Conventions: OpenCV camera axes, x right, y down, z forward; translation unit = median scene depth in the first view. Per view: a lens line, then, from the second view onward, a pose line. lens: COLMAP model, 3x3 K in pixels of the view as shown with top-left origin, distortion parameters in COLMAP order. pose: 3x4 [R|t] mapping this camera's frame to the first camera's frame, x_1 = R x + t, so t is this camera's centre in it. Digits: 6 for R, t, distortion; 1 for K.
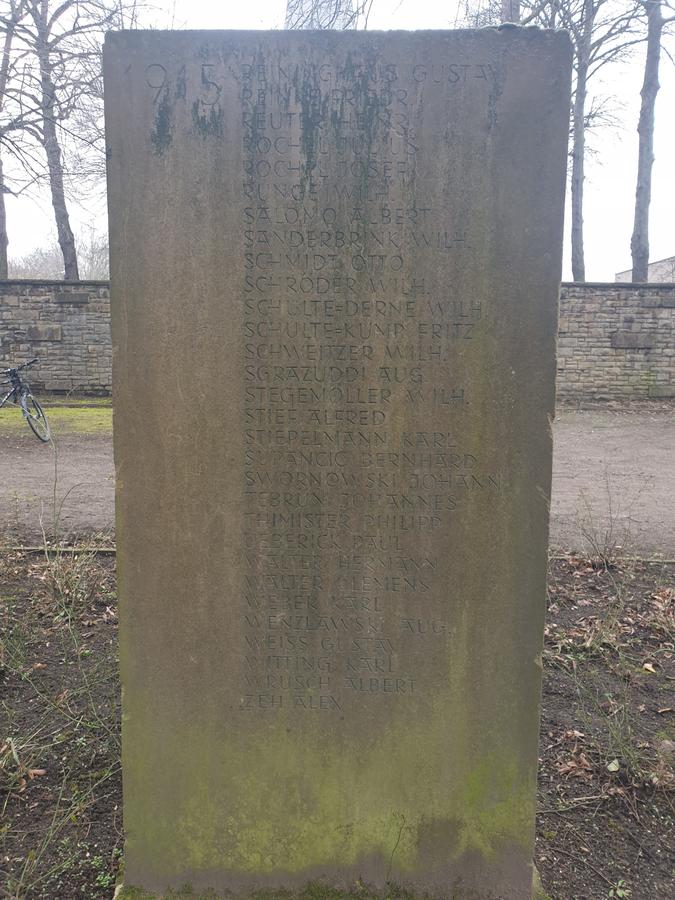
lens RADIAL K [[695.5, 0, 340.7], [0, 695.5, 448.0], [0, 0, 1]] dist [0.027400, -0.011855]
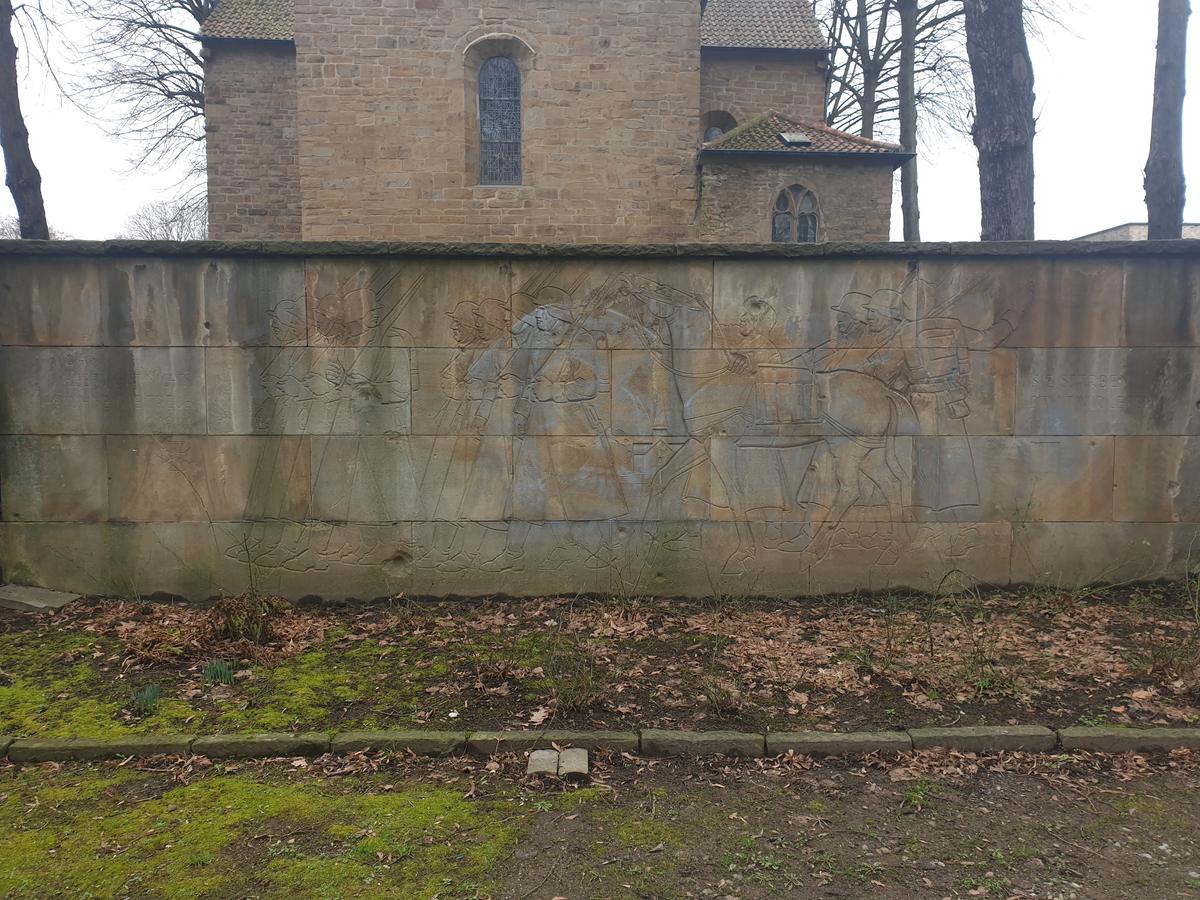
lens RADIAL K [[927.3, 0, 598.4], [0, 927.3, 450.8], [0, 0, 1]] dist [0.027400, -0.011855]
pose [[0.999303, -0.011883, 0.035401, -0.003366], [0.013975, 0.998134, -0.059439, -0.114469], [-0.034629, 0.059892, 0.997604, 0.654405]]
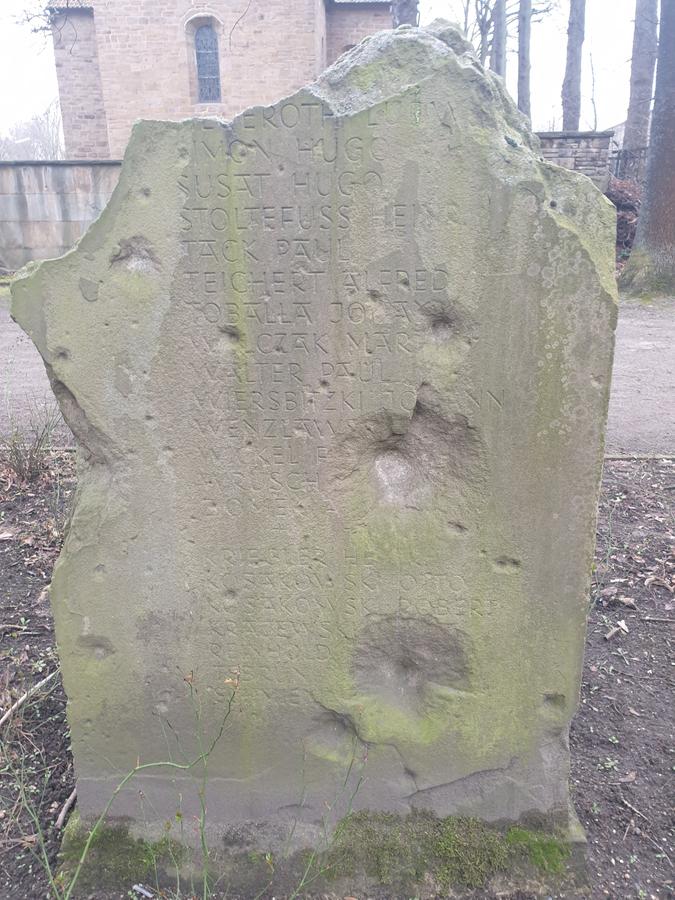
lens RADIAL K [[695.5, 0, 339.0], [0, 695.5, 448.7], [0, 0, 1]] dist [0.027400, -0.011855]
pose [[0.999281, -0.008539, -0.036936, 0.286772], [0.014734, 0.985183, 0.170872, 0.006011], [0.034930, -0.171294, 0.984601, 0.039309]]
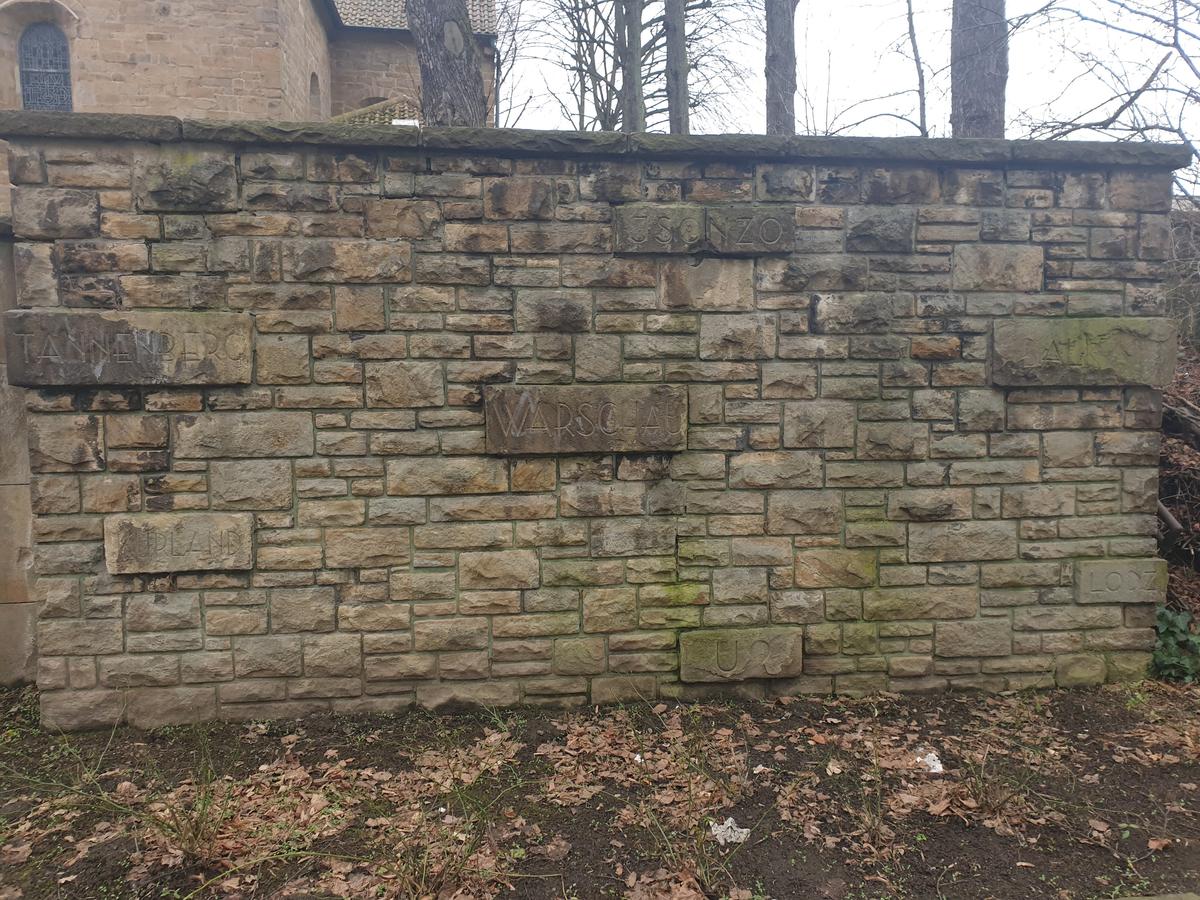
lens RADIAL K [[927.3, 0, 603.5], [0, 927.3, 455.0], [0, 0, 1]] dist [0.027400, -0.011855]
pose [[0.989212, -0.031163, 0.143138, 0.380937], [0.039412, 0.997699, -0.055161, -0.126845], [-0.141090, 0.060207, 0.988164, 0.726349]]
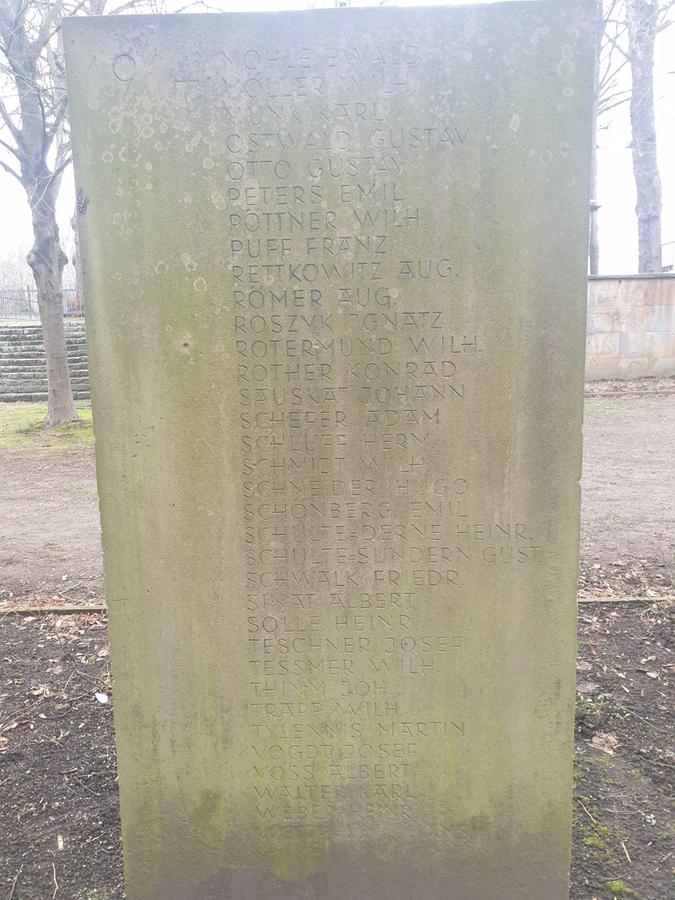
lens RADIAL K [[695.5, 0, 338.5], [0, 695.5, 438.1], [0, 0, 1]] dist [0.027400, -0.011855]
pose [[0.999141, -0.031418, 0.027014, -0.276303], [0.031196, 0.999476, 0.008592, -0.016960], [-0.027270, -0.007741, 0.999598, 0.080499]]
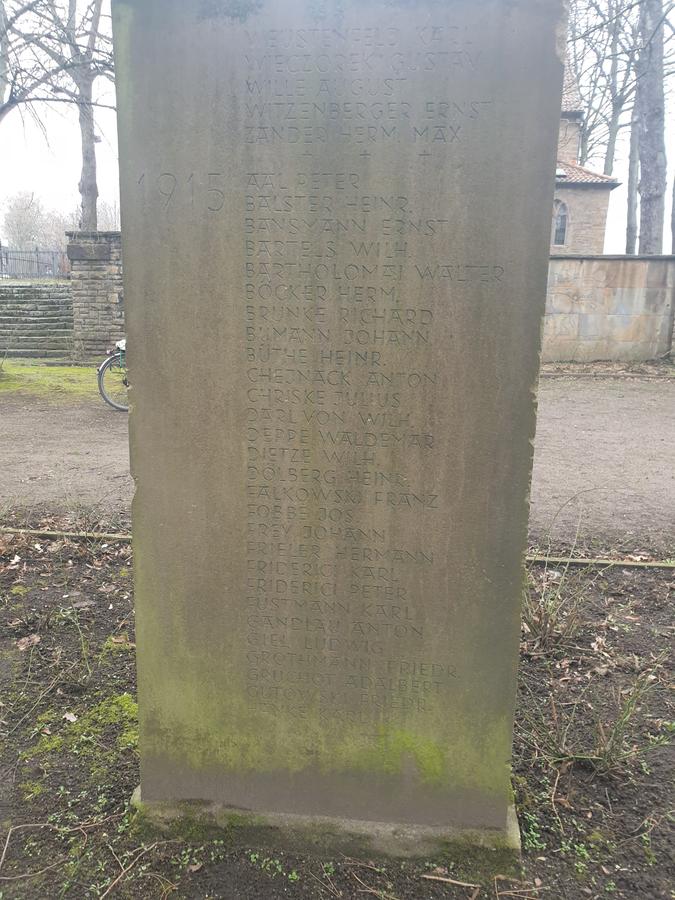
lens RADIAL K [[695.5, 0, 339.0], [0, 695.5, 447.2], [0, 0, 1]] dist [0.027400, -0.011855]
pose [[0.998514, 0.020926, -0.050324, -0.135720], [-0.018015, 0.998176, 0.057624, -0.009158], [0.051438, -0.056631, 0.997069, 0.054258]]
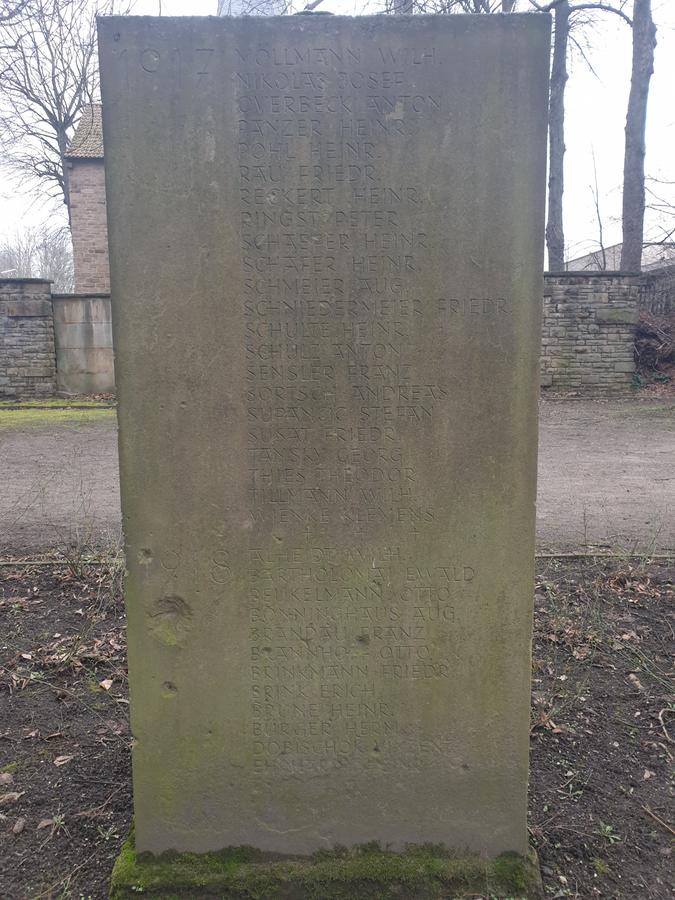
lens RADIAL K [[695.5, 0, 334.9], [0, 695.5, 445.7], [0, 0, 1]] dist [0.027400, -0.011855]
pose [[0.999249, -0.024323, 0.030147, 0.137296], [0.024243, 0.999701, 0.003032, 0.001295], [-0.030212, -0.002299, 0.999541, 0.014857]]
